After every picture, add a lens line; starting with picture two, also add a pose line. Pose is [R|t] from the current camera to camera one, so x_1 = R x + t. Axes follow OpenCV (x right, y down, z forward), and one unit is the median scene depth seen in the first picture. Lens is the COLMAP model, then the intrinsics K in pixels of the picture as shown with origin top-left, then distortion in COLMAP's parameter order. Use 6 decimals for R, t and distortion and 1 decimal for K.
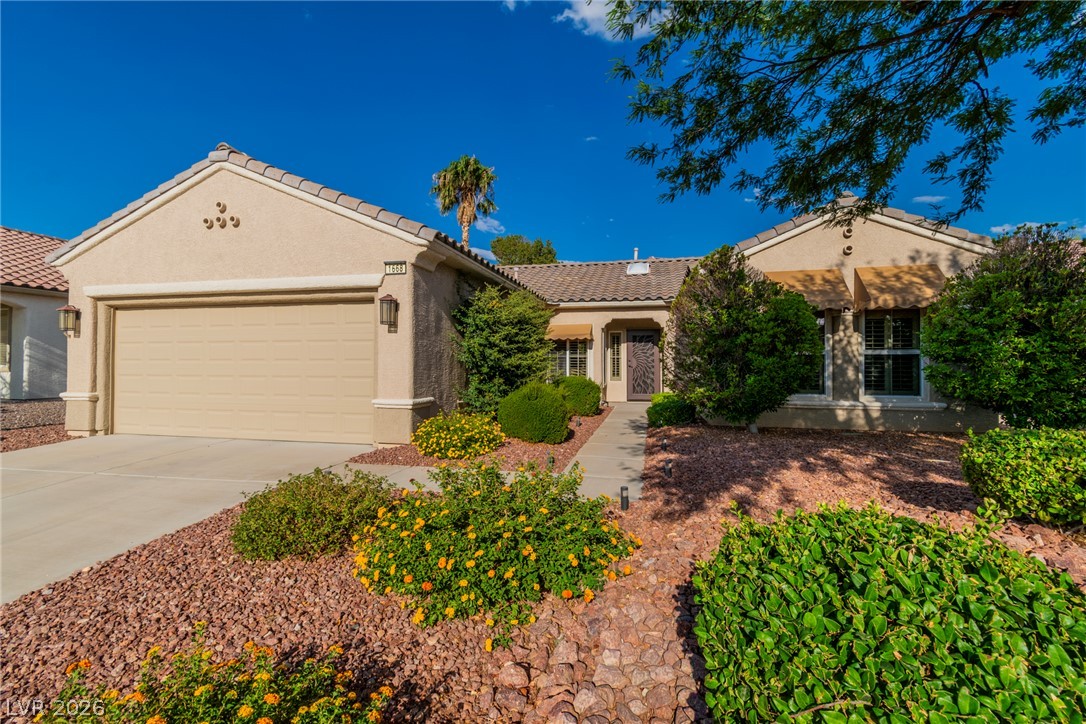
lens RADIAL K [[476.5, 0, 545.7], [0, 476.5, 357.1], [0, 0, 1]] dist [0.002528, 0.000136]
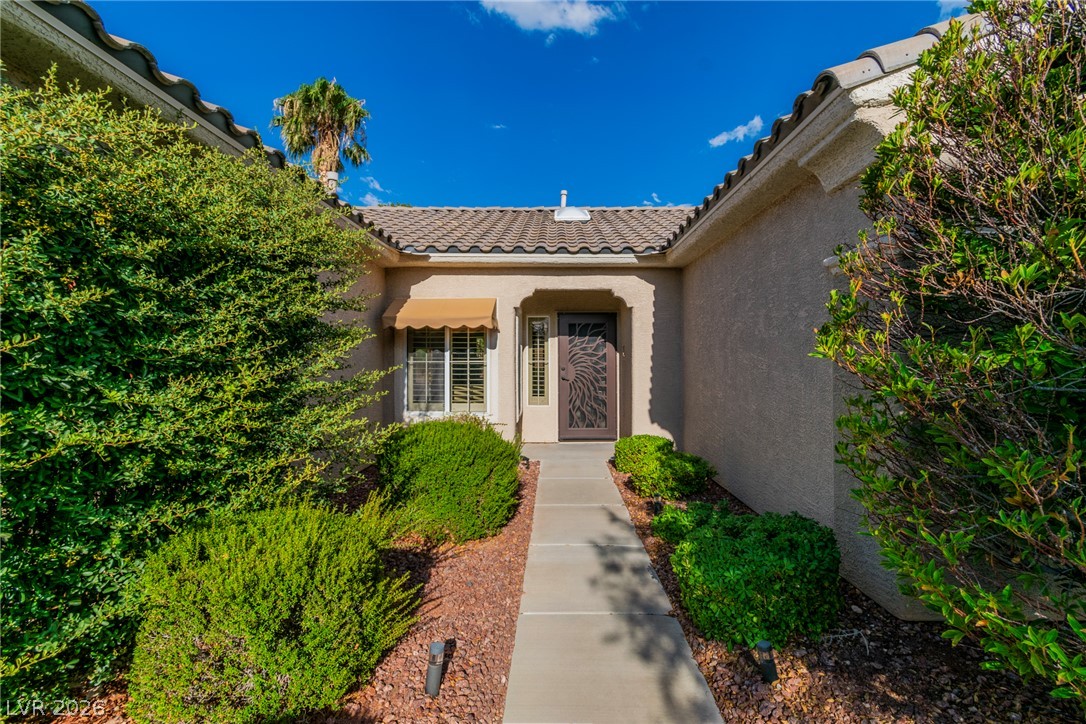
lens RADIAL K [[479.4, 0, 559.7], [0, 479.4, 357.1], [0, 0, 1]] dist [-0.000125, -0.000011]
pose [[0.974105, -0.000670, 0.226095, 0.081854], [-0.002372, 0.999910, 0.013184, -0.023566], [-0.226084, -0.013379, 0.974016, 0.825240]]
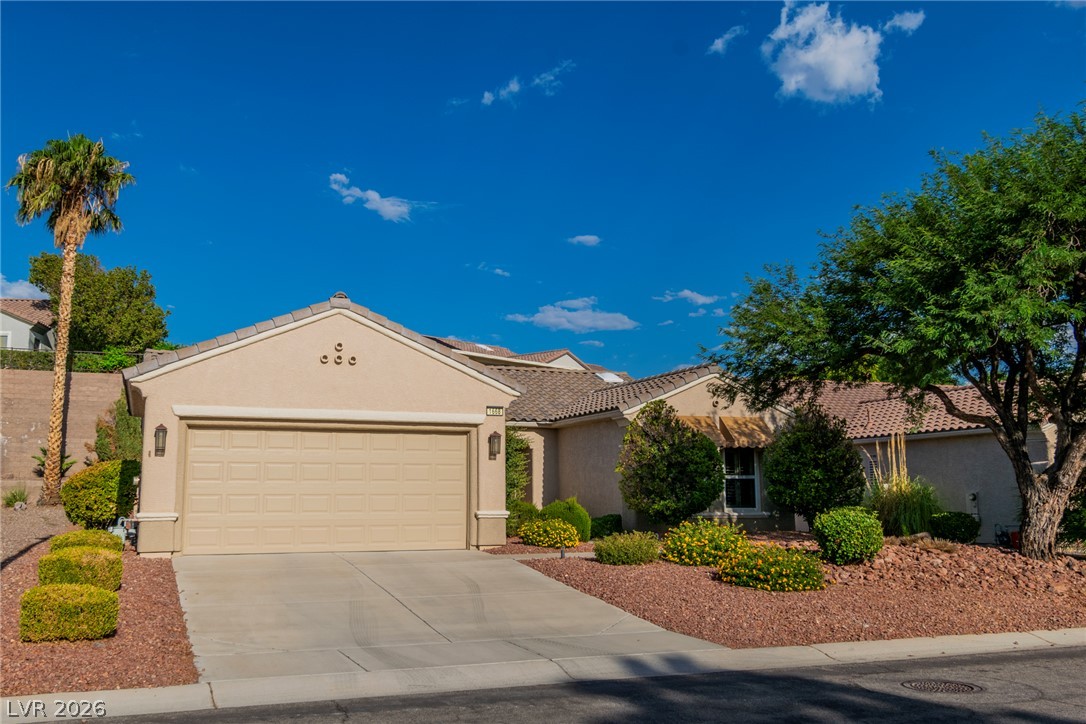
lens RADIAL K [[945.0, 0, 500.6], [0, 945.0, 365.9], [0, 0, 1]] dist [-0.006139, 0.002522]
pose [[0.843697, 0.069179, 0.532343, -1.414855], [-0.006055, 0.992825, -0.119423, 0.002353], [-0.536785, 0.097533, 0.838063, -1.015233]]
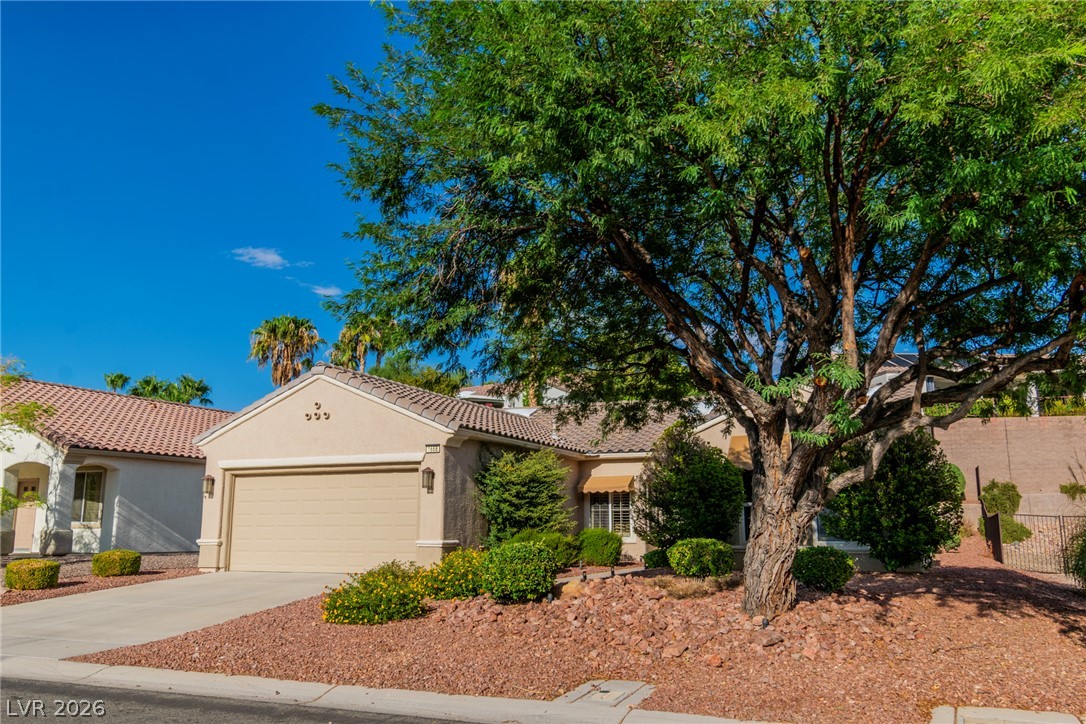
lens RADIAL K [[874.0, 0, 557.0], [0, 874.0, 360.8], [0, 0, 1]] dist [-0.002496, -0.002212]
pose [[0.983677, -0.038178, -0.175849, 0.446446], [0.007202, 0.984804, -0.173518, 0.012867], [0.179801, 0.169420, 0.969004, -1.298995]]
